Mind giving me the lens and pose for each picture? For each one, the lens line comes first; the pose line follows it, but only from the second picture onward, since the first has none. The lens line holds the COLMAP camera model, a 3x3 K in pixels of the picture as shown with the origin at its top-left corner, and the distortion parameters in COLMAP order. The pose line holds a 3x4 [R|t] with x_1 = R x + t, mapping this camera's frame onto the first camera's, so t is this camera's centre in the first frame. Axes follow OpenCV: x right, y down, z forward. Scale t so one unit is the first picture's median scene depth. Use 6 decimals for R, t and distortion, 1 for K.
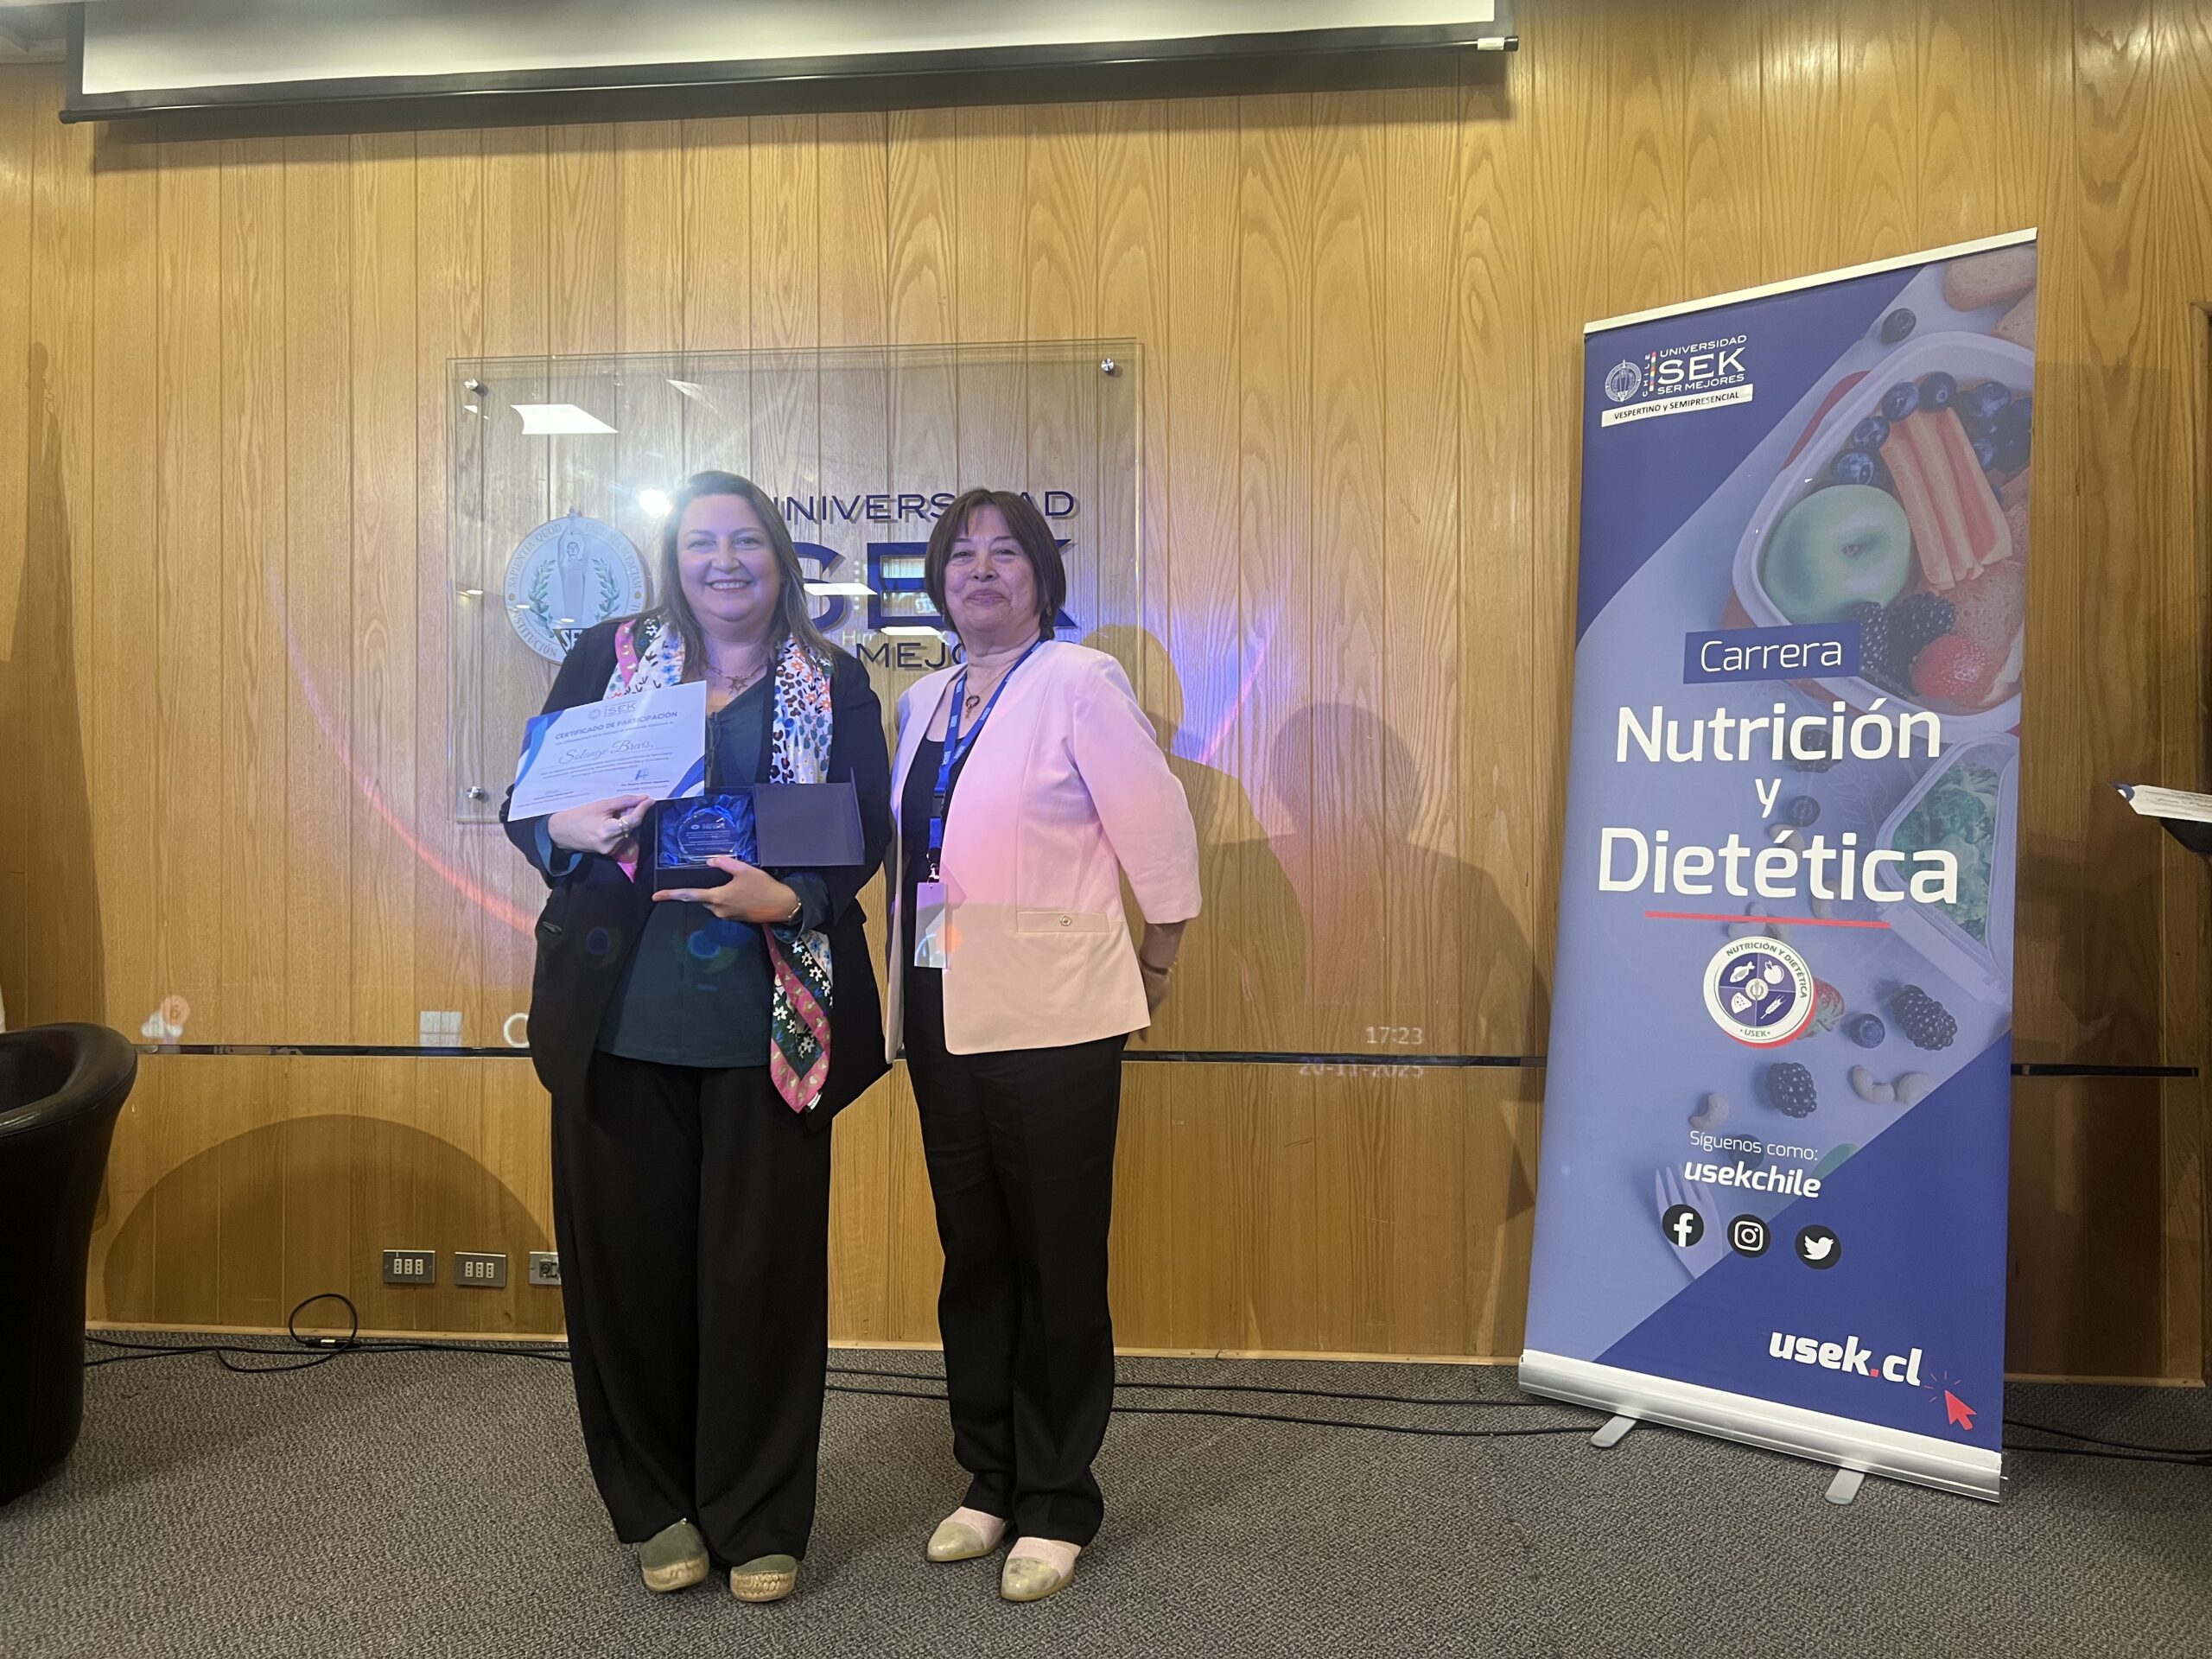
lens RADIAL K [[1675.5, 0, 1112.2], [0, 1675.5, 830.0], [0, 0, 1]] dist [0.033272, -0.038935]
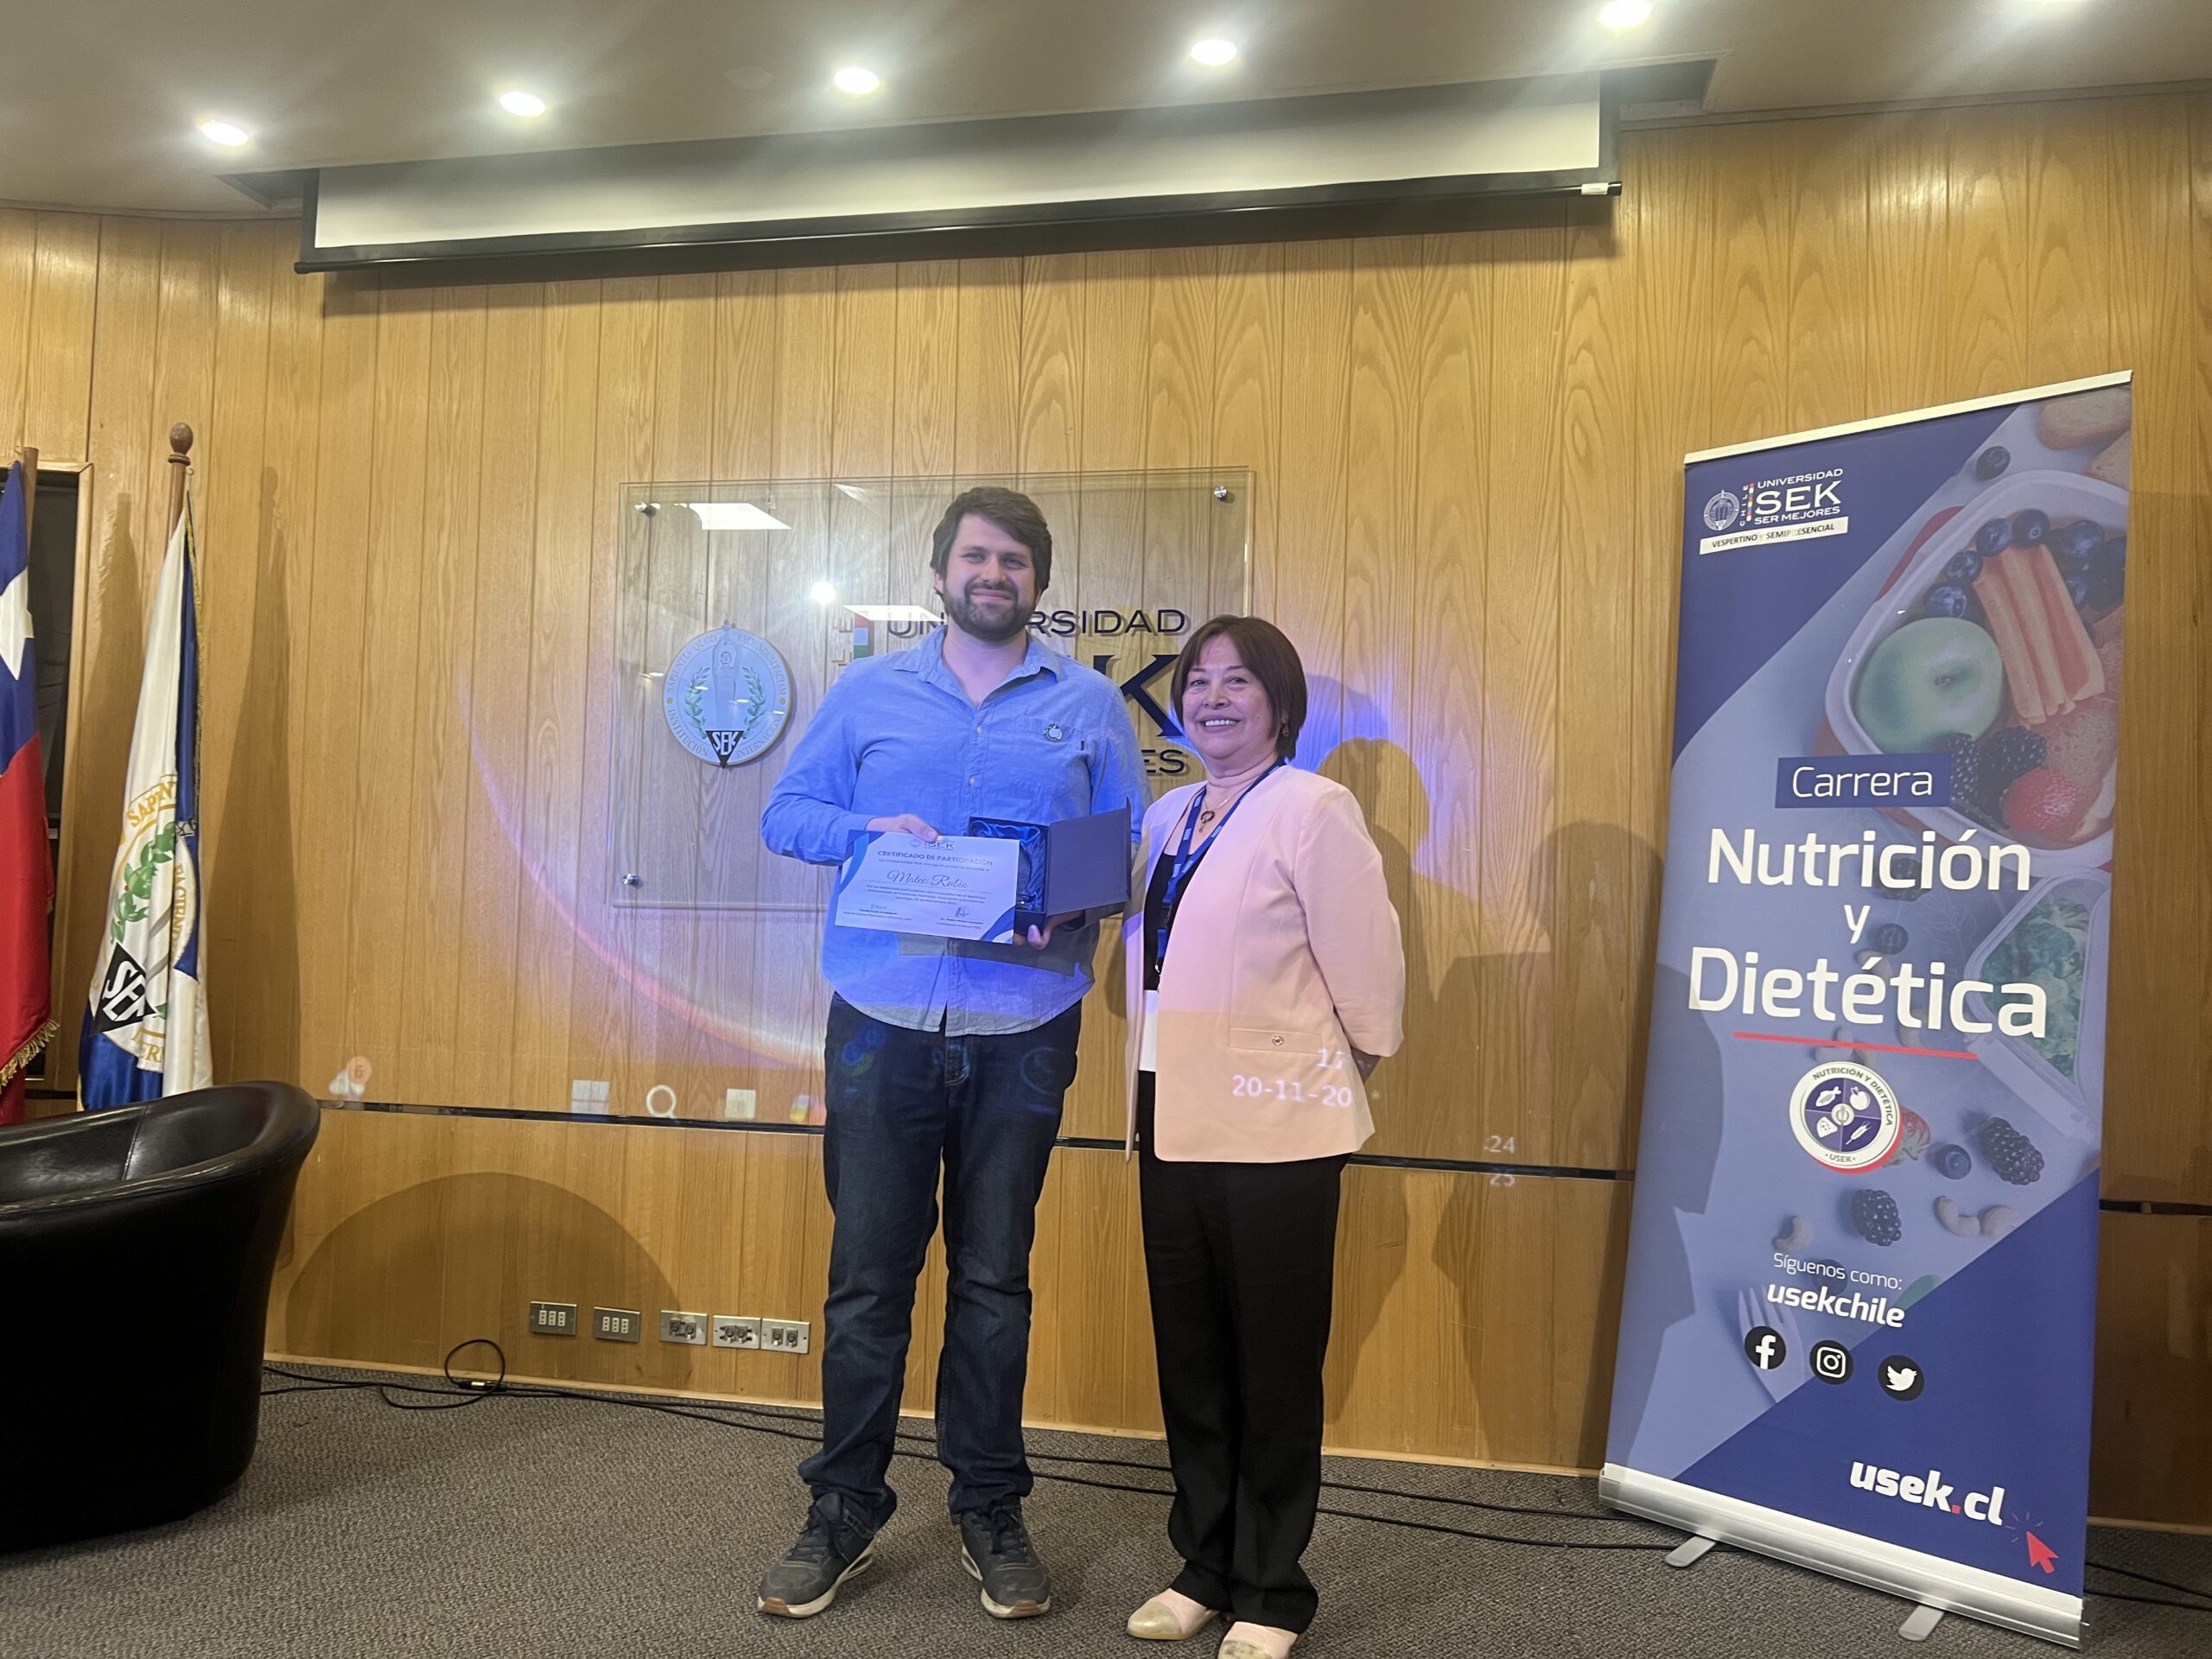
lens RADIAL K [[1675.5, 0, 1094.1], [0, 1675.5, 835.2], [0, 0, 1]] dist [0.033272, -0.038935]
pose [[0.993840, 0.023677, -0.108263, 0.040022], [-0.028158, 0.998801, -0.040053, -0.017666], [0.107185, 0.042855, 0.993315, -0.050593]]
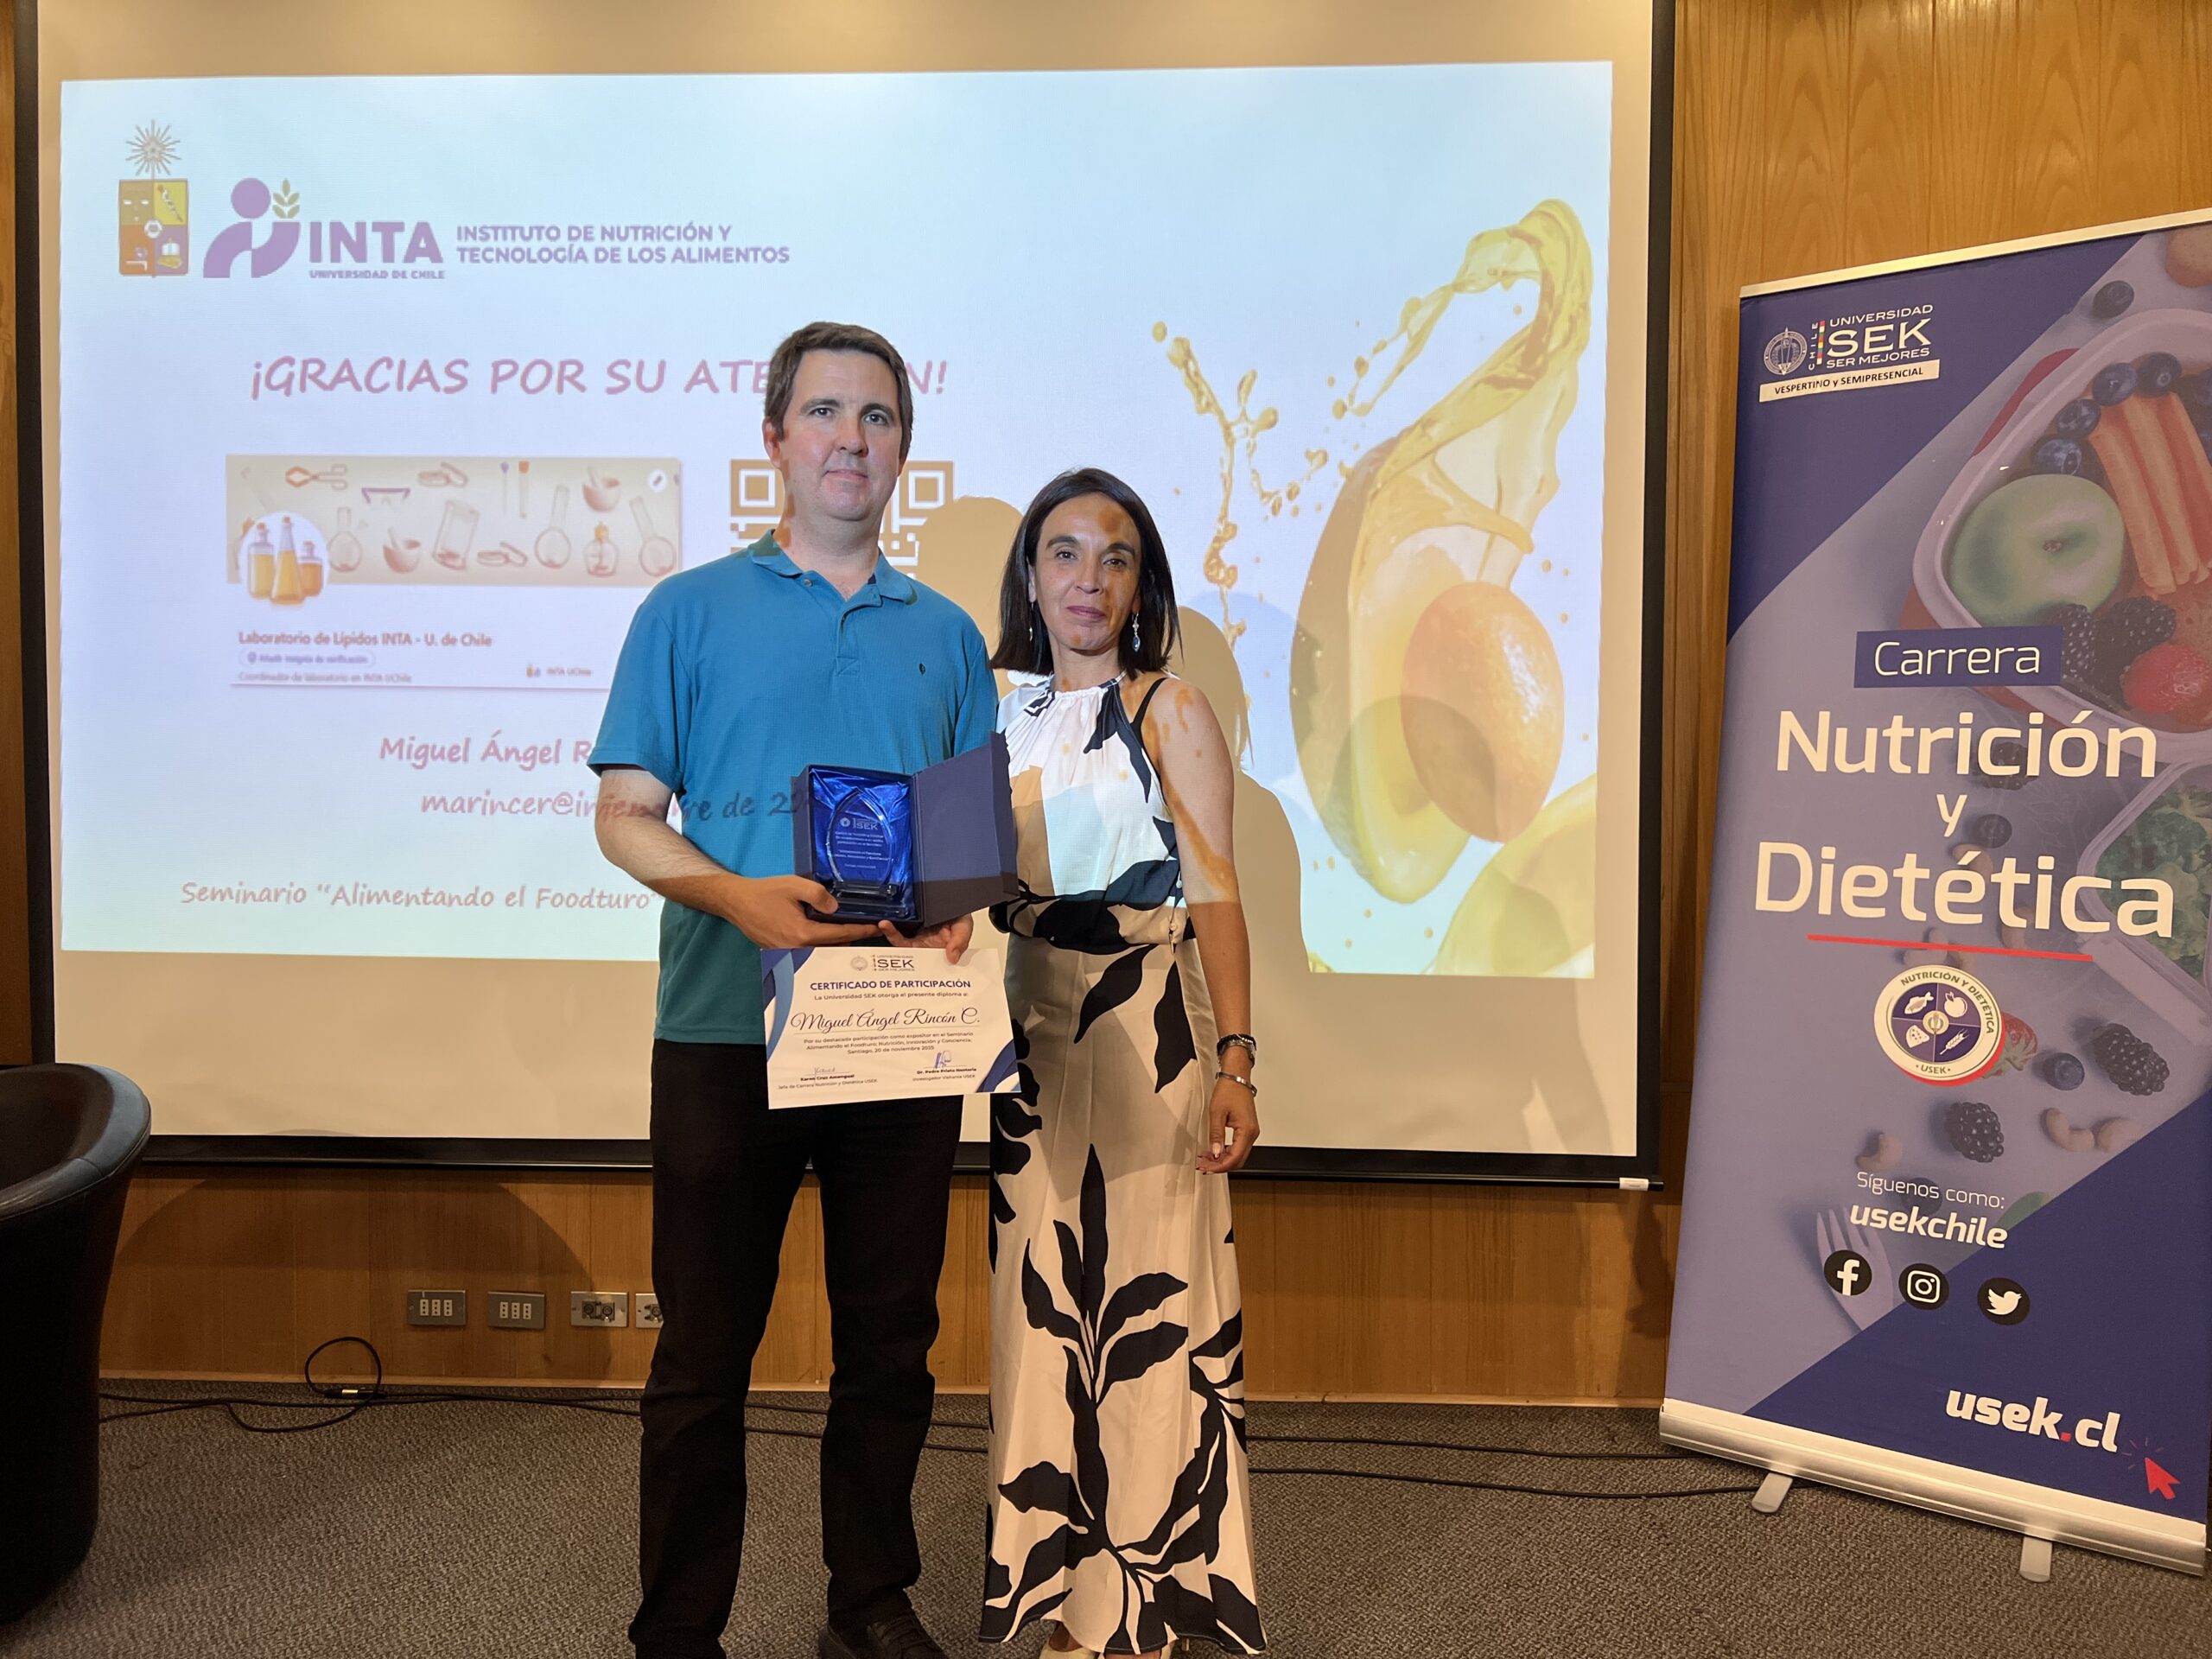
lens RADIAL K [[1675.5, 0, 1113.8], [0, 1675.5, 840.0], [0, 0, 1]] dist [0.033272, -0.038935]
pose [[0.999001, 0.002085, 0.044643, -0.101958], [-0.004160, 0.998913, 0.046438, -0.043182], [-0.044497, -0.046577, 0.997923, 0.091814]]
